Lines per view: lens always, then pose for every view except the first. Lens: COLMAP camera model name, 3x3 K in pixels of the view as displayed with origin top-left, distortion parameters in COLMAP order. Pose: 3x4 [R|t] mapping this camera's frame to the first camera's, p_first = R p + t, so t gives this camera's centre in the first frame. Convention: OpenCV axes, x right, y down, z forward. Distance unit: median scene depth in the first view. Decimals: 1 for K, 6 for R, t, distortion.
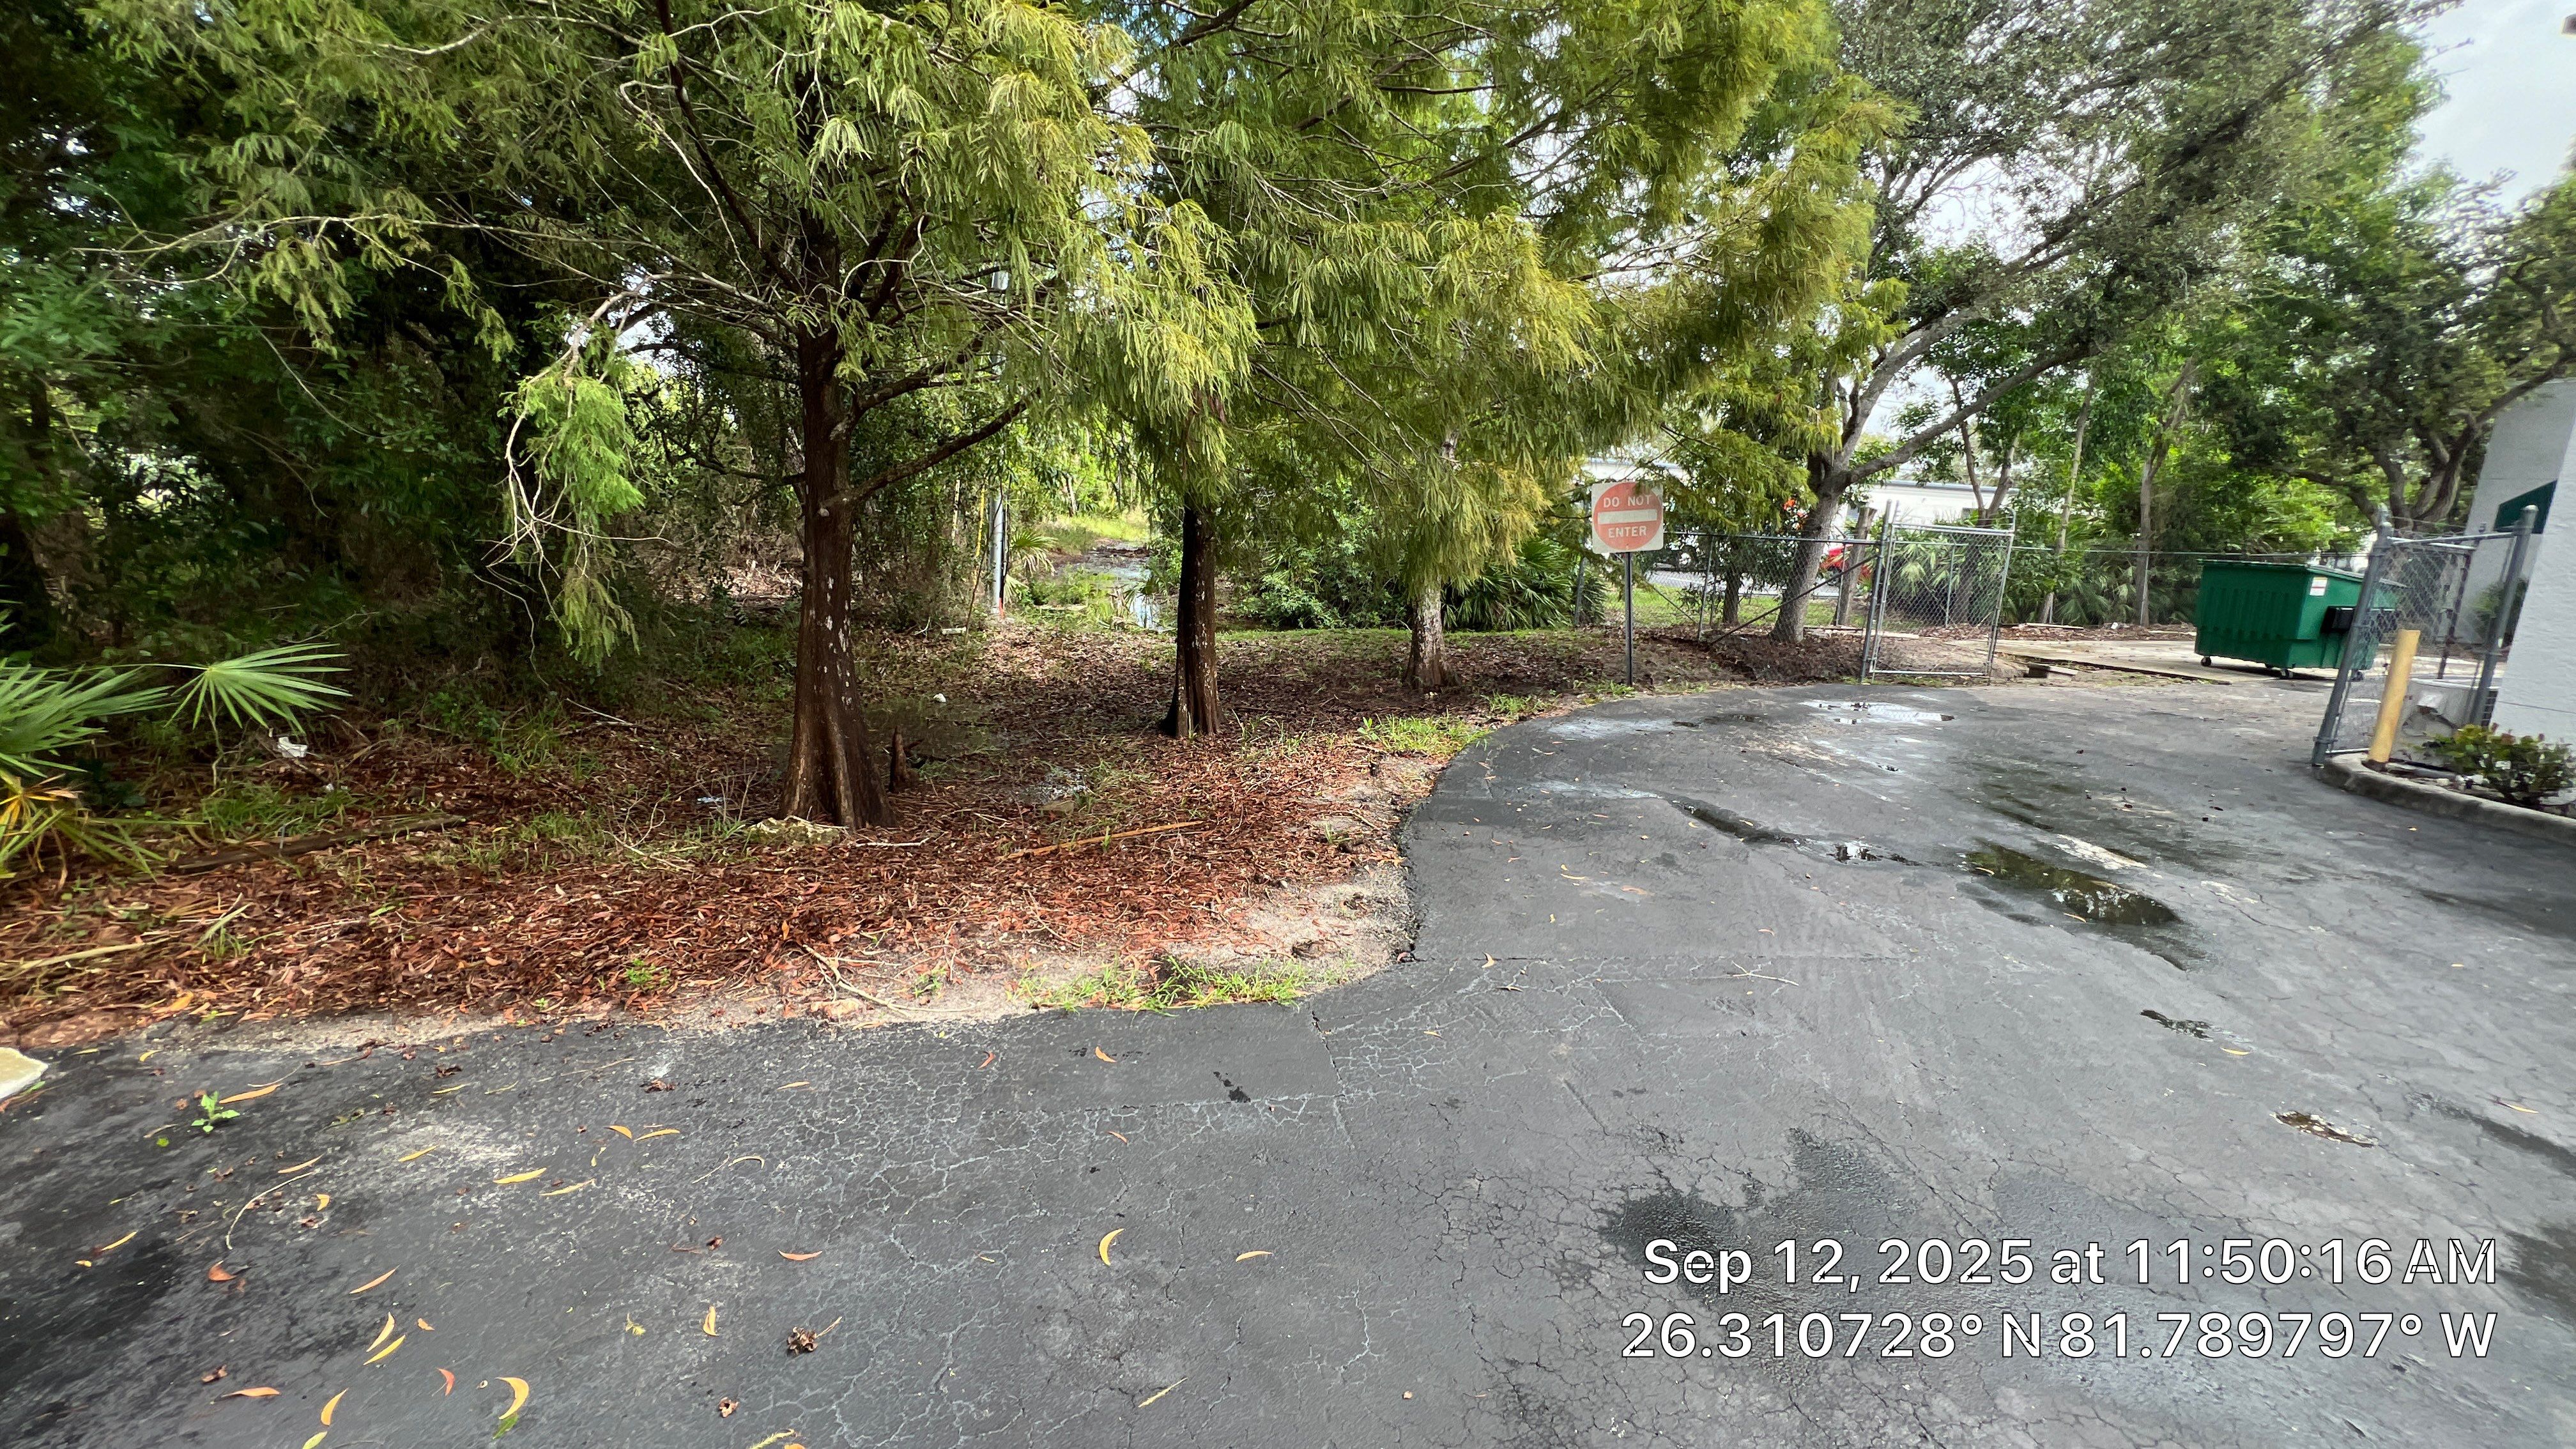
lens RADIAL K [[1015.2, 0, 1295.2], [0, 1015.2, 724.7], [0, 0, 1]] dist [-0.003736, -0.000086]
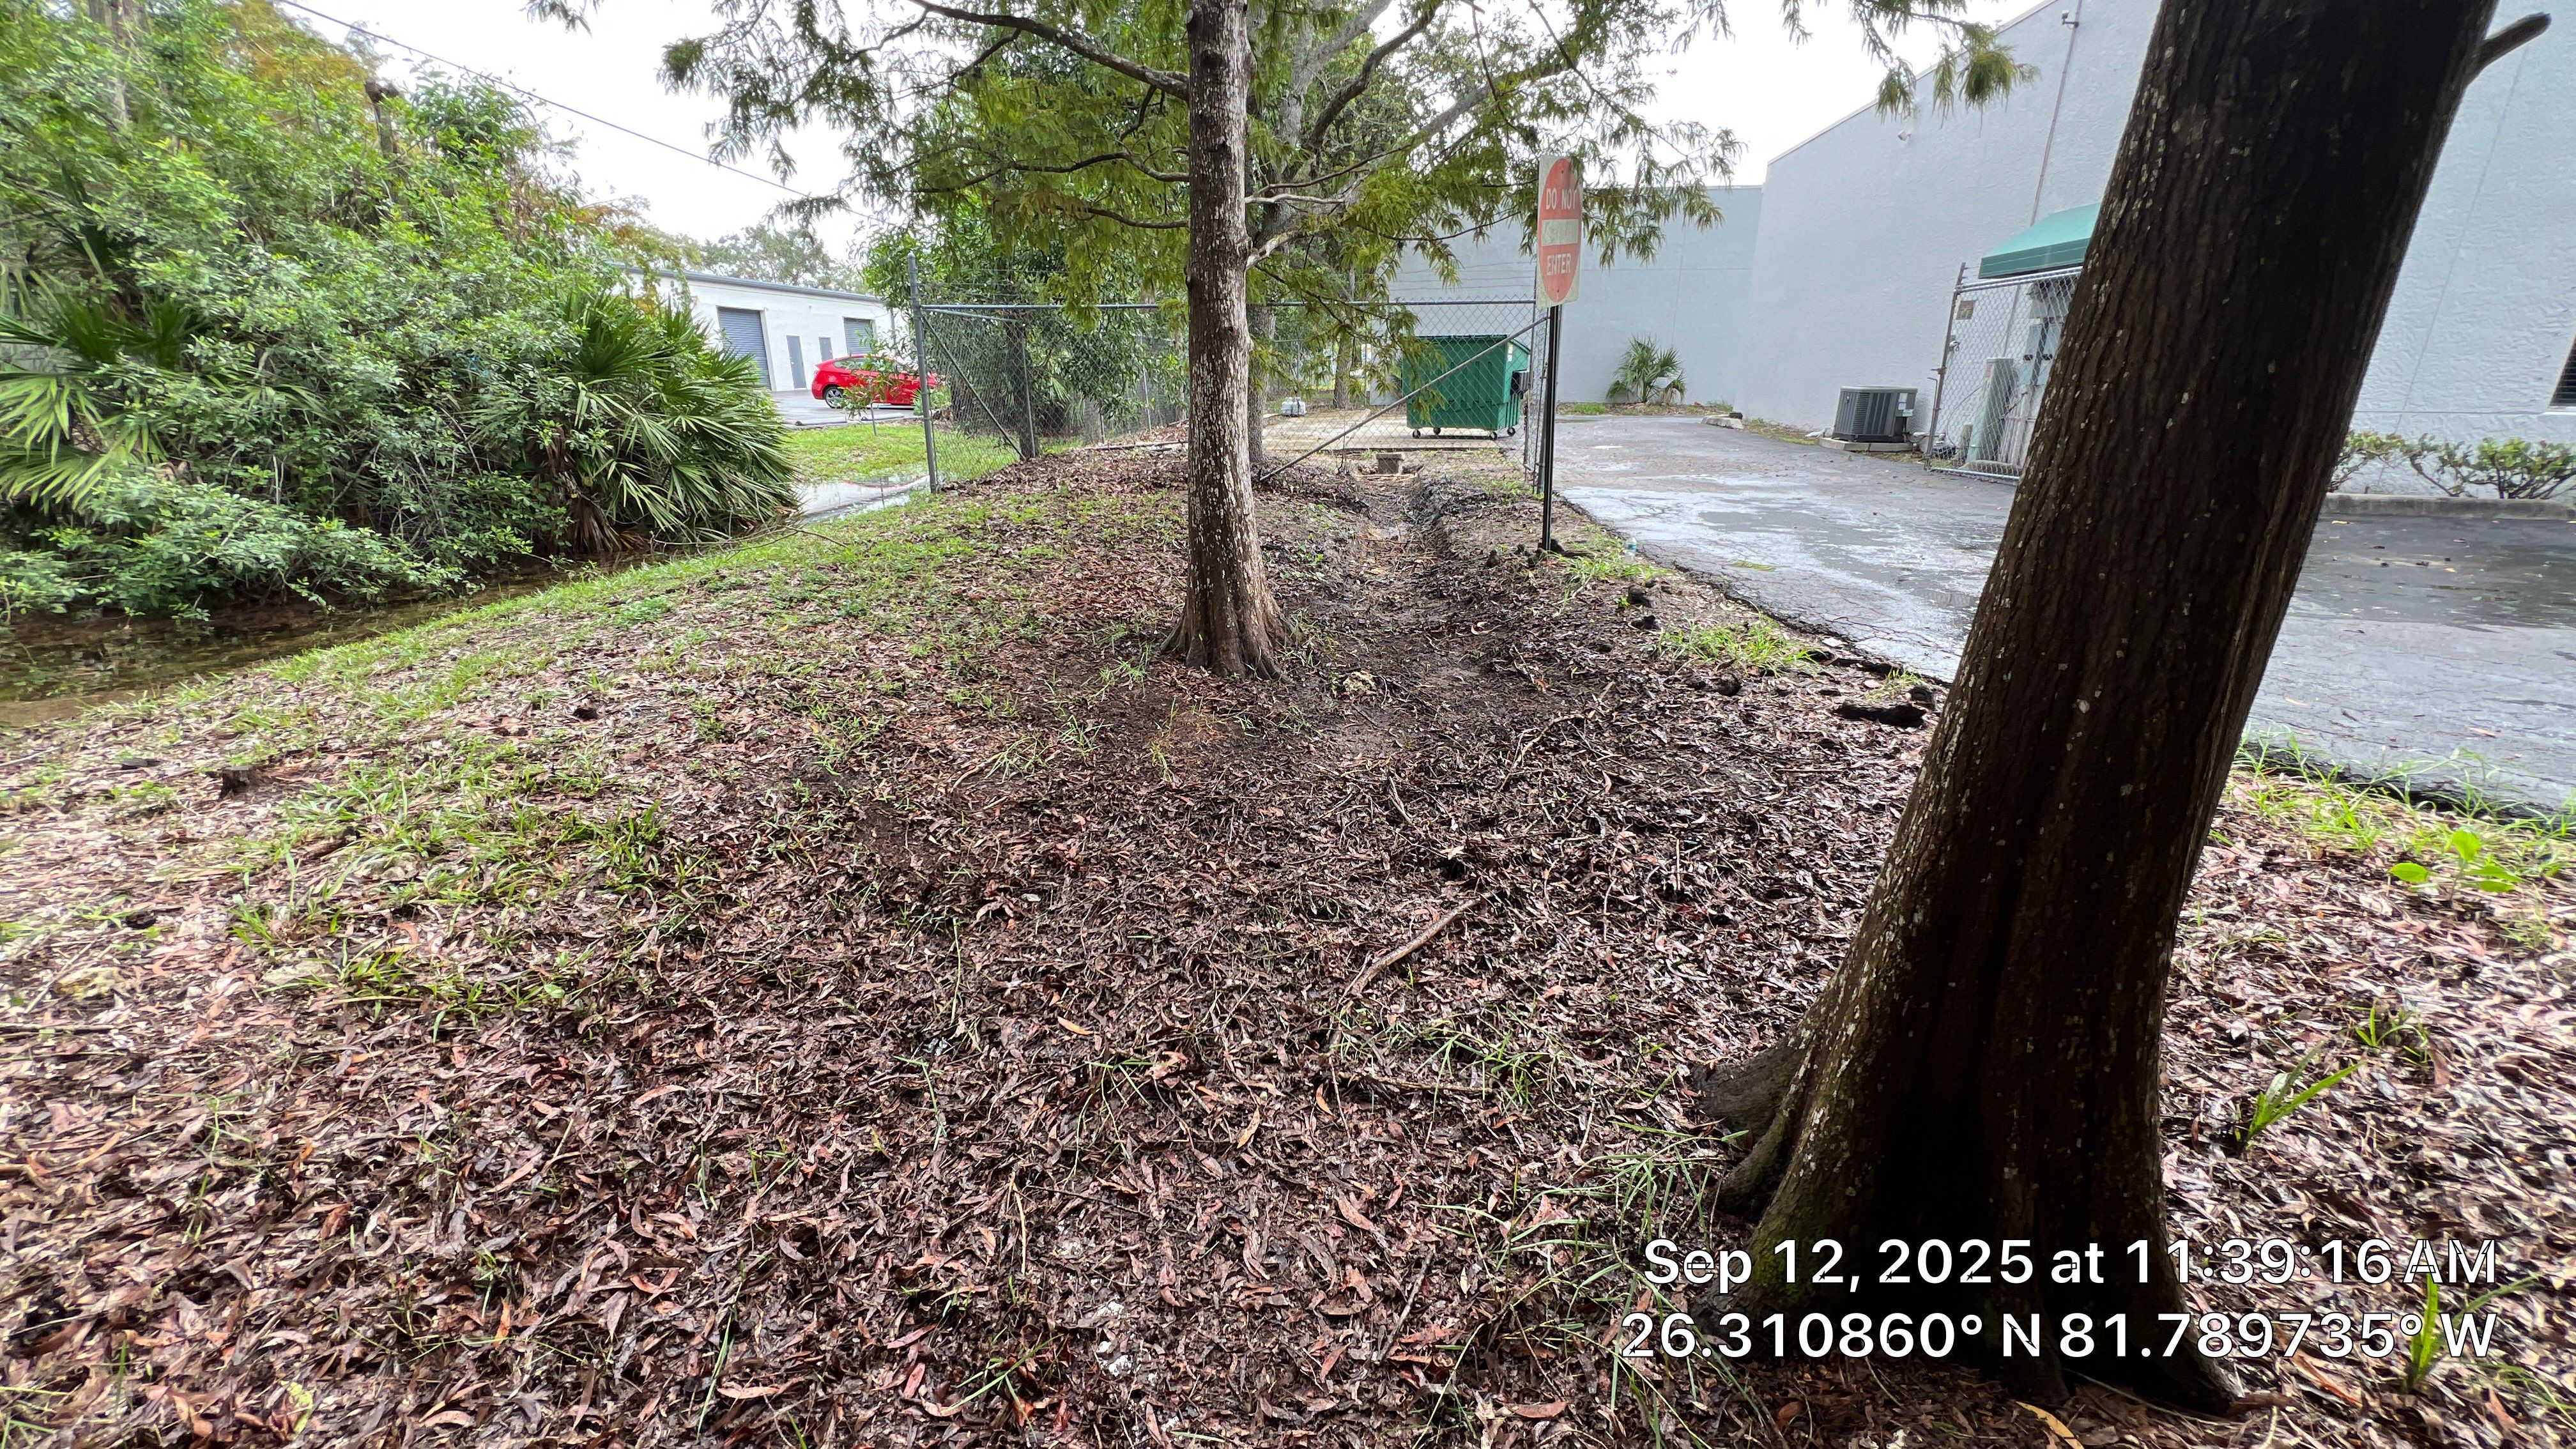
lens RADIAL K [[1015.2, 0, 1273.9], [0, 1015.2, 721.7], [0, 0, 1]] dist [-0.003736, -0.000086]
pose [[0.463079, -0.335115, 0.820522, -0.164193], [0.205111, 0.941154, 0.268624, -0.094800], [-0.862257, 0.043904, 0.504565, 0.593311]]
